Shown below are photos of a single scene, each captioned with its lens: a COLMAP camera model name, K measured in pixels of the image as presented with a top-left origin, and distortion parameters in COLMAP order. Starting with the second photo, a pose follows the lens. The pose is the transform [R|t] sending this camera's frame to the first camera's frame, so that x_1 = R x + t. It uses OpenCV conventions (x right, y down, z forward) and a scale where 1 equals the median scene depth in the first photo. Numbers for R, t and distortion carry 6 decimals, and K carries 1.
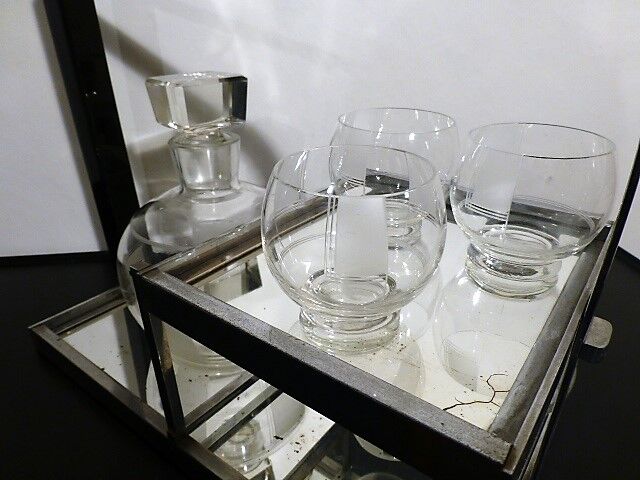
lens RADIAL K [[443.9, 0, 320.0], [0, 443.9, 240.0], [0, 0, 1]] dist [0.004414, 0.002231]
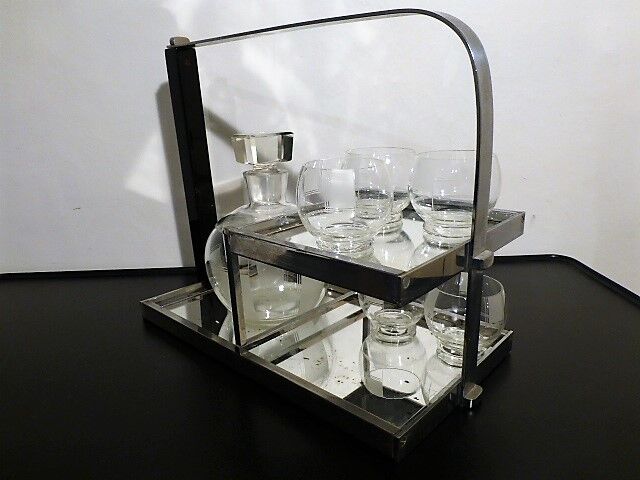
lens RADIAL K [[443.9, 0, 320.0], [0, 443.9, 240.0], [0, 0, 1]] dist [0.004414, 0.002231]
pose [[0.994218, 0.005630, -0.107229, 0.080393], [-0.023755, 0.985412, -0.168519, 0.210512], [0.104716, 0.170092, 0.979849, -0.376168]]
